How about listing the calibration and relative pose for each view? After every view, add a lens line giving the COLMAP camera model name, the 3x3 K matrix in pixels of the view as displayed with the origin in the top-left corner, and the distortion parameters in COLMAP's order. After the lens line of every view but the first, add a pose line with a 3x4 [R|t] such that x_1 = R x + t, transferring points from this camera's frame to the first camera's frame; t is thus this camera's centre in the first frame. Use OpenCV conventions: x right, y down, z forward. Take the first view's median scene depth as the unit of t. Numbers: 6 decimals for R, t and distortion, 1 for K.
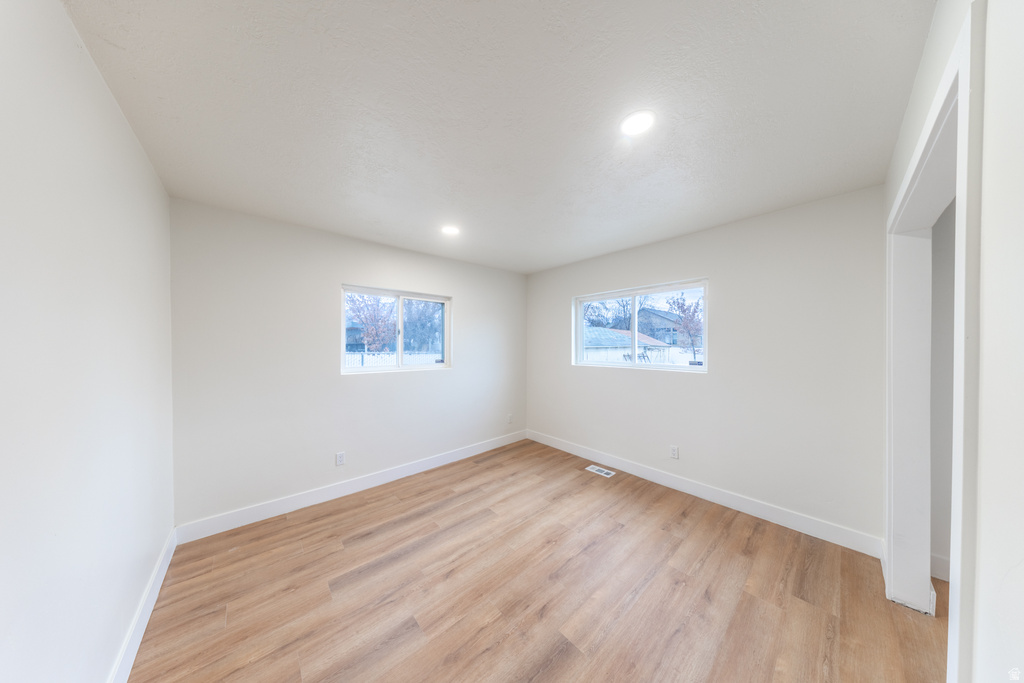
lens RADIAL K [[292.6, 0, 508.3], [0, 292.6, 341.6], [0, 0, 1]] dist [-0.003152, 0.000006]
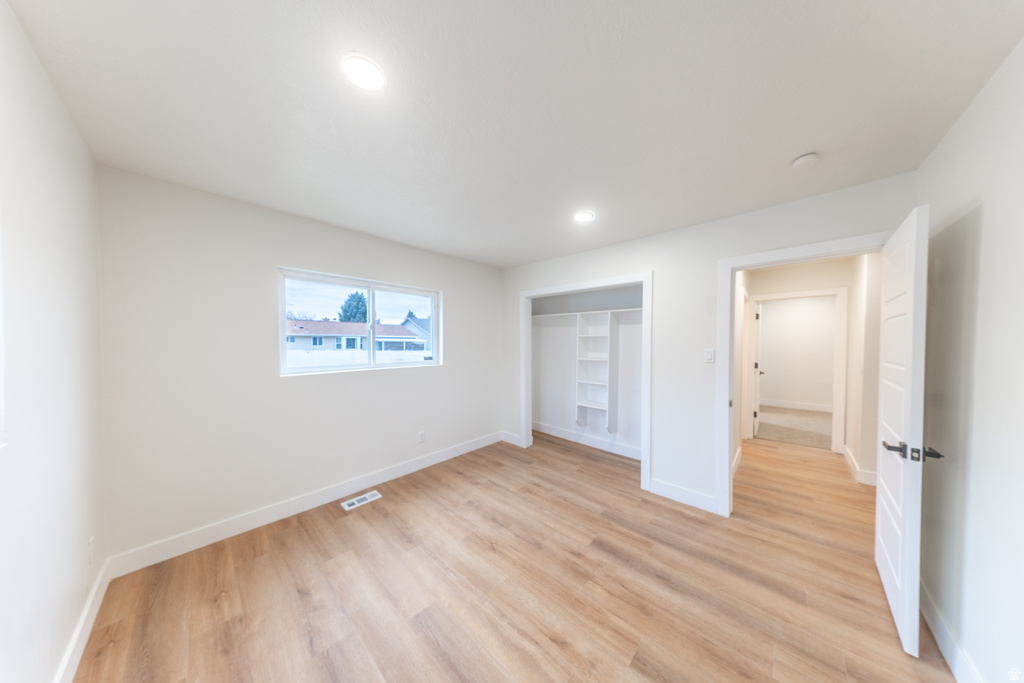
lens RADIAL K [[292.6, 0, 513.0], [0, 292.6, 343.9], [0, 0, 1]] dist [-0.003152, 0.000006]
pose [[-0.088925, -0.016942, 0.995894, -0.757726], [0.006788, 0.999822, 0.017615, -0.001477], [-0.996015, 0.008327, -0.088794, 0.950341]]
